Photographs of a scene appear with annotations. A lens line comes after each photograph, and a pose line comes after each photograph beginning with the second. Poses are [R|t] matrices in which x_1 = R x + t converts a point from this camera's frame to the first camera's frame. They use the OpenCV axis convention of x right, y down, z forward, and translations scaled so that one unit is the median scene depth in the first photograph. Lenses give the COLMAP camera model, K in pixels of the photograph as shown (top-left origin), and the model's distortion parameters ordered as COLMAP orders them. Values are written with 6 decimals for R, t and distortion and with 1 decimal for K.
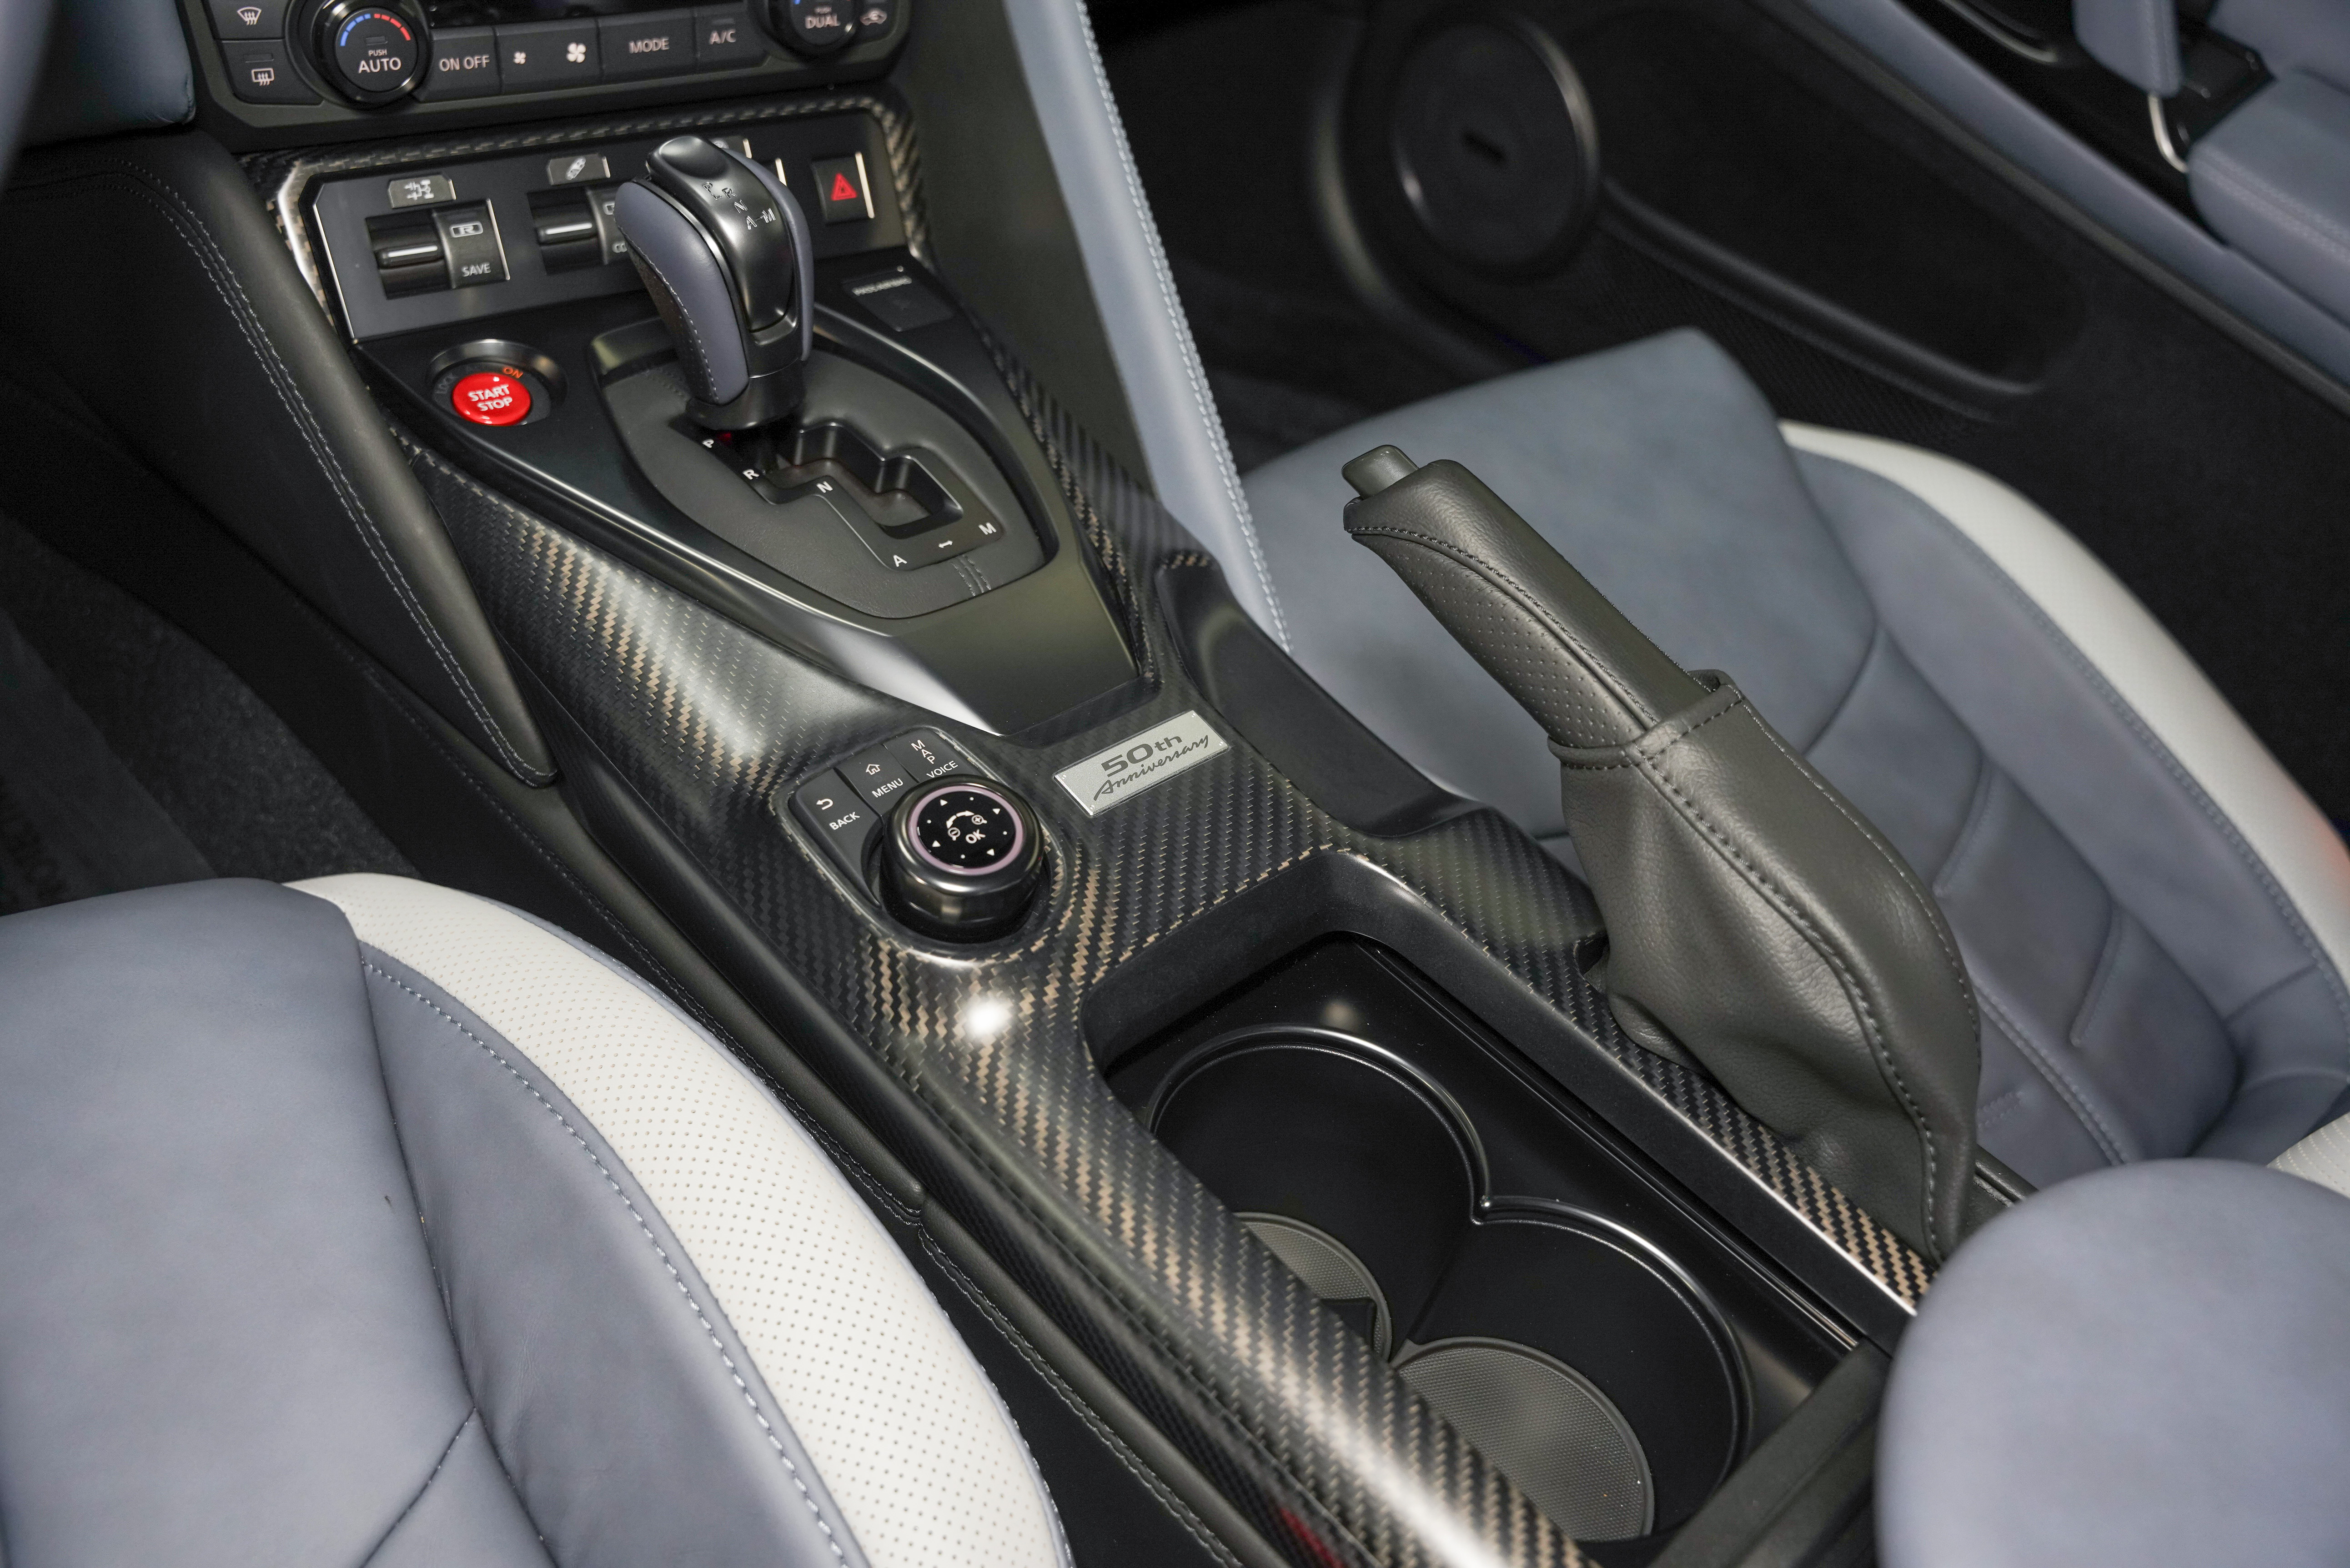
lens RADIAL K [[1997.1, 0, 1170.5], [0, 1997.1, 821.6], [0, 0, 1]] dist [-0.117417, 0.133099]
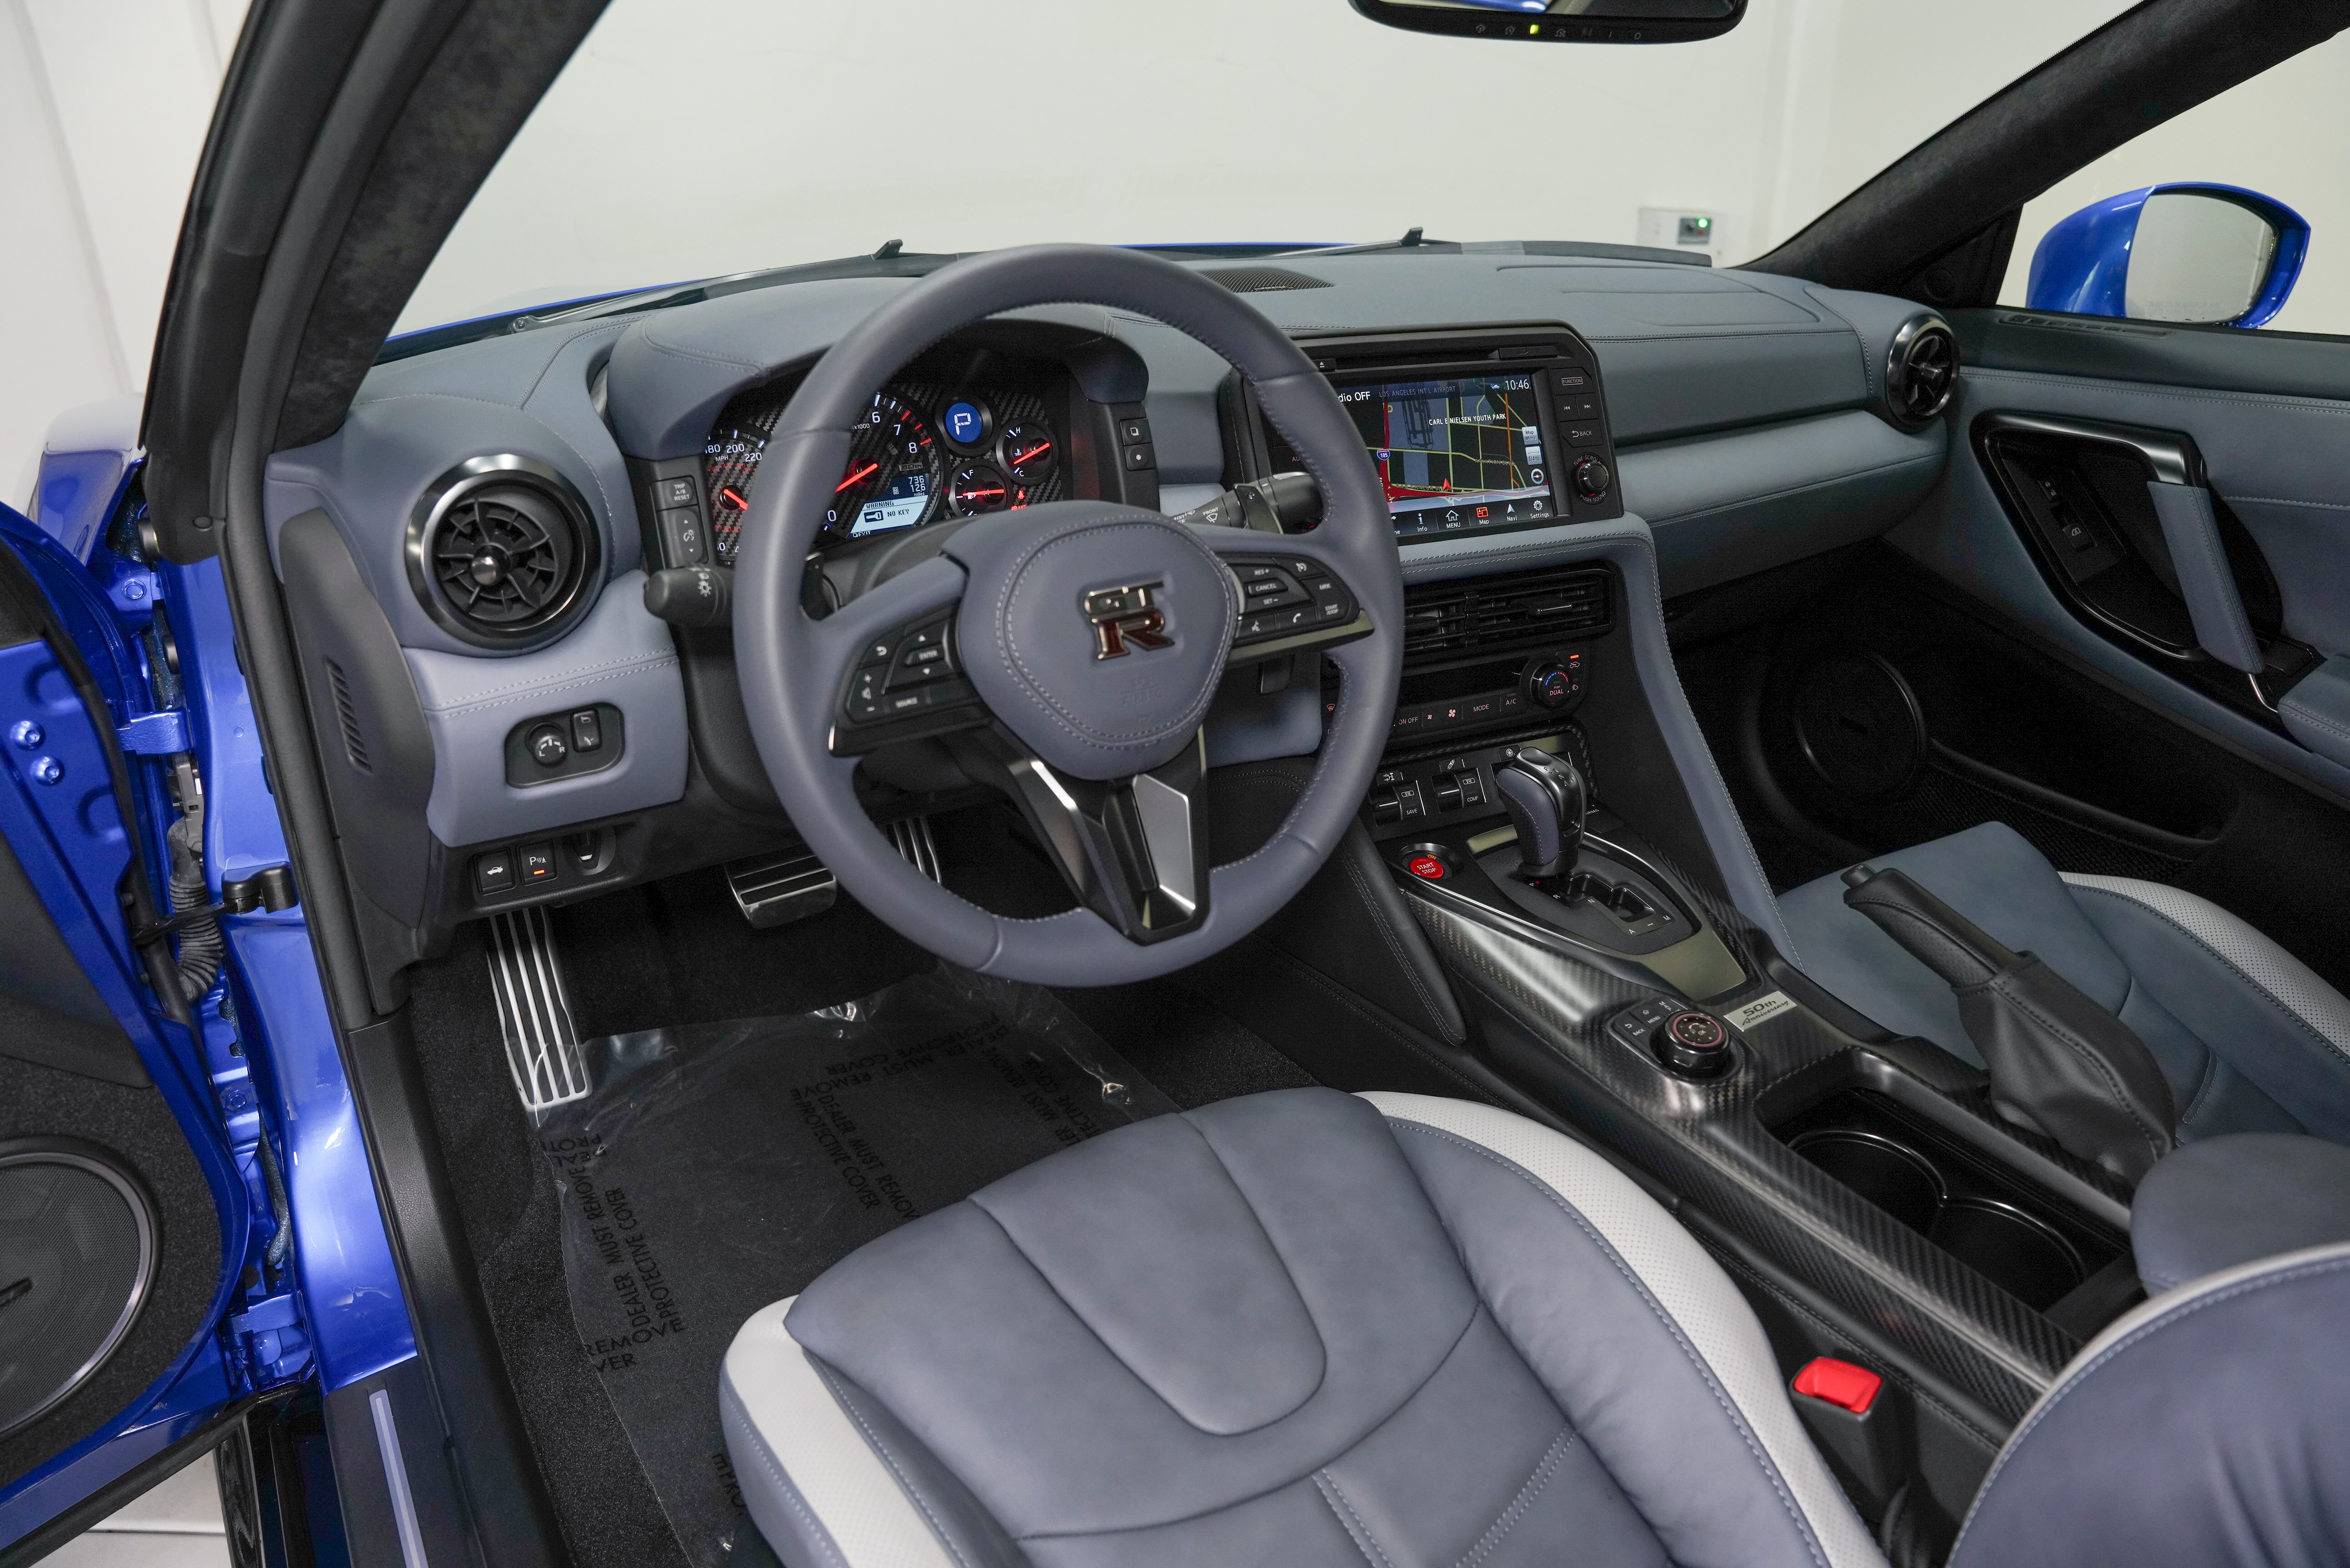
lens RADIAL K [[1665.6, 0, 1179.0], [0, 1665.6, 799.3], [0, 0, 1]] dist [-0.154233, 0.064757]
pose [[0.974368, -0.055860, -0.217916, -0.220426], [-0.009954, 0.957027, -0.289827, 0.258064], [0.224741, 0.284567, 0.931940, -0.831054]]
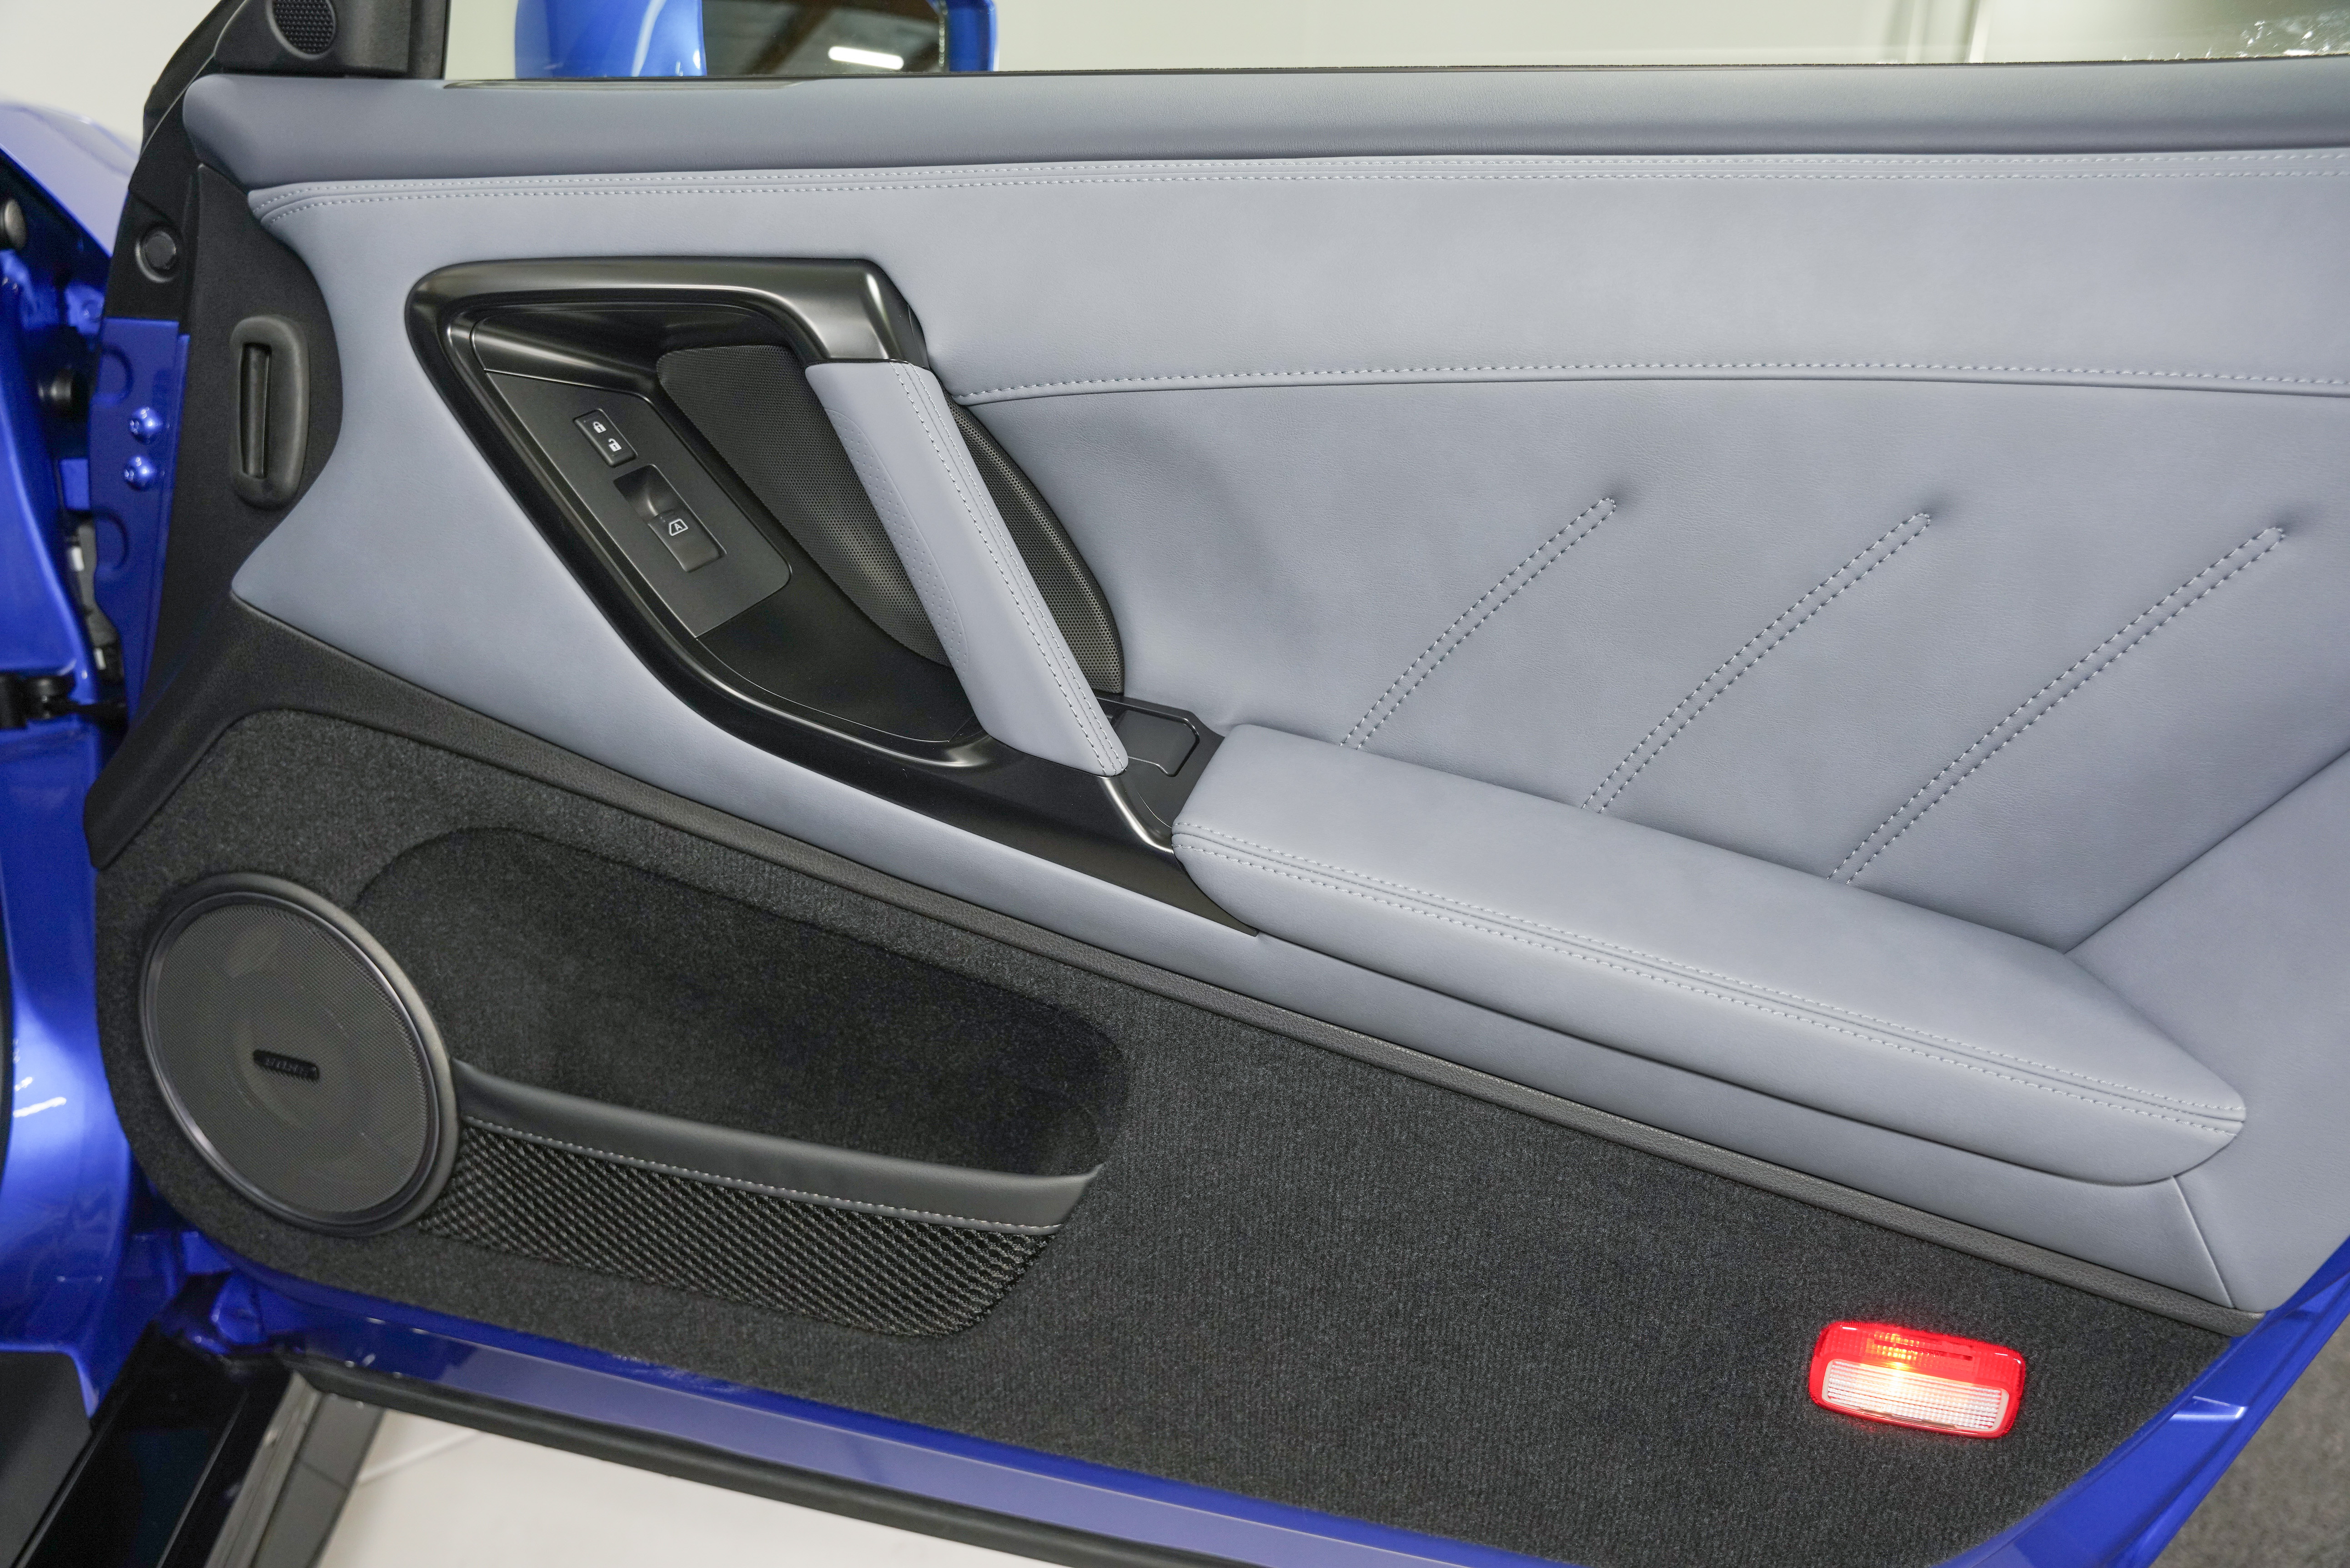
lens RADIAL K [[1997.1, 0, 1192.3], [0, 1997.1, 797.3], [0, 0, 1]] dist [-0.117417, 0.133099]
pose [[0.856810, -0.187849, 0.480198, 0.260364], [0.374461, 0.866906, -0.329019, -0.156451], [-0.354480, 0.461722, 0.813115, 0.583844]]
